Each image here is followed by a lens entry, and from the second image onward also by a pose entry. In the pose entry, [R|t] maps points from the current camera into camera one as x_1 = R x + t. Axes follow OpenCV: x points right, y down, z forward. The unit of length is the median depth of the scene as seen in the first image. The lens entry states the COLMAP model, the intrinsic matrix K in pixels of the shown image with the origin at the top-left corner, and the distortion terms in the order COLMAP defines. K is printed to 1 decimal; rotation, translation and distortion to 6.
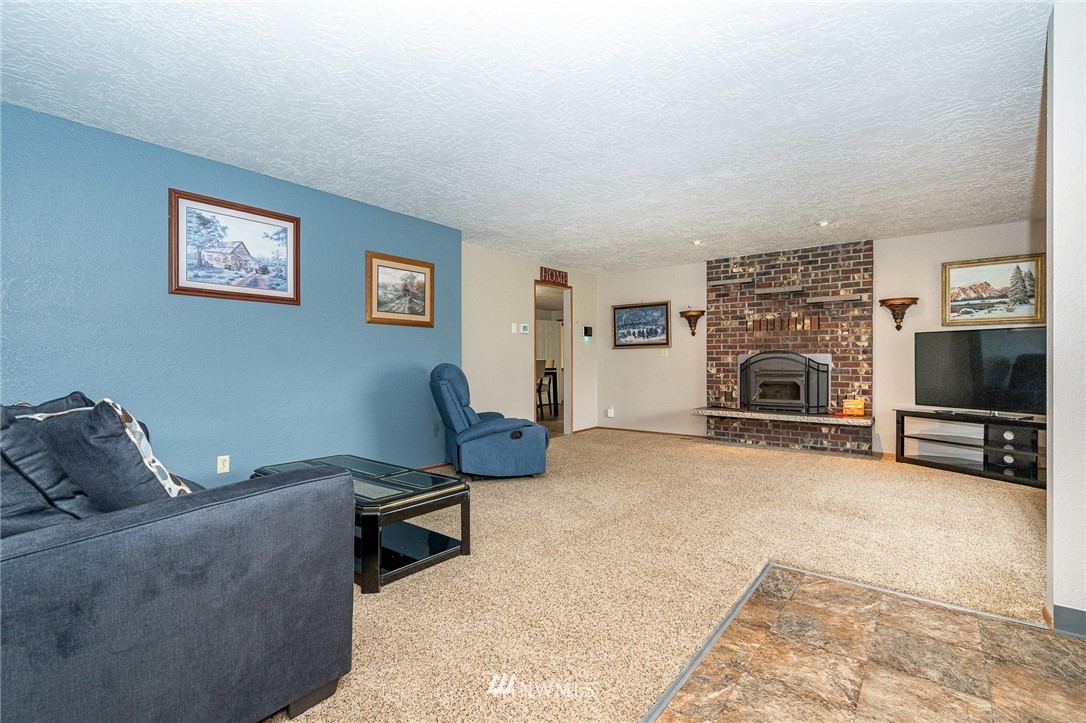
lens RADIAL K [[507.3, 0, 543.0], [0, 507.3, 361.5], [0, 0, 1]] dist [-0.002367, 0.000576]
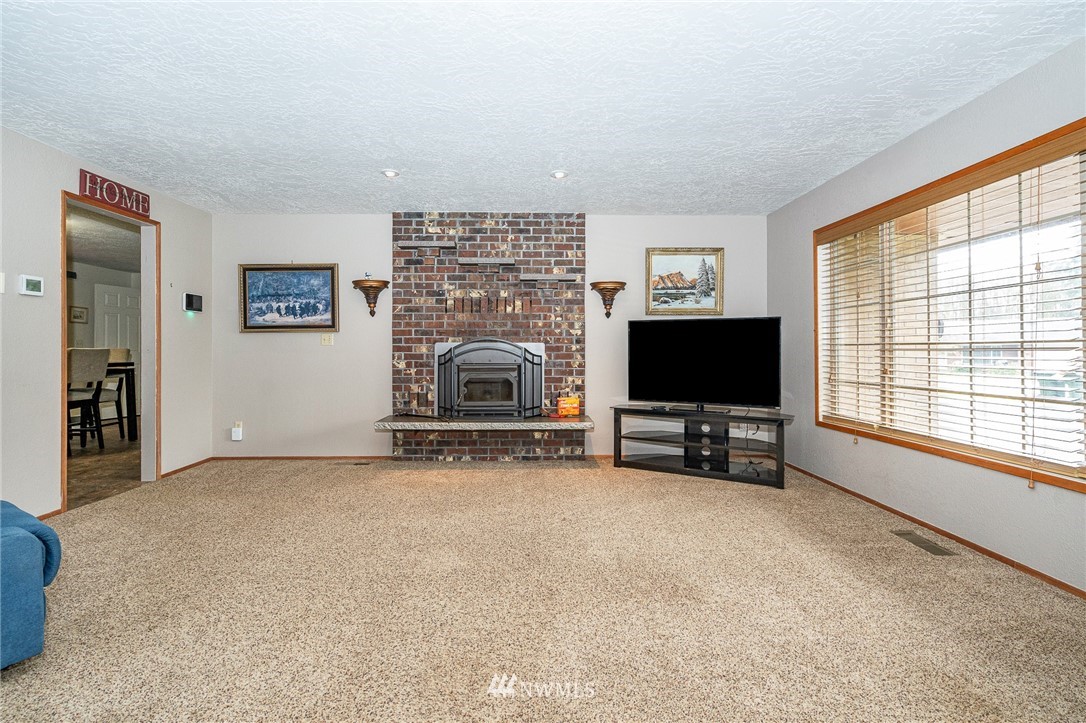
lens RADIAL K [[500.9, 0, 542.0], [0, 500.9, 350.4], [0, 0, 1]] dist [-0.001653, 0.000420]
pose [[0.777340, 0.000895, 0.629080, 0.044747], [-0.001325, 0.999999, 0.000215, -0.003262], [-0.629079, -0.001001, 0.777341, 0.342332]]
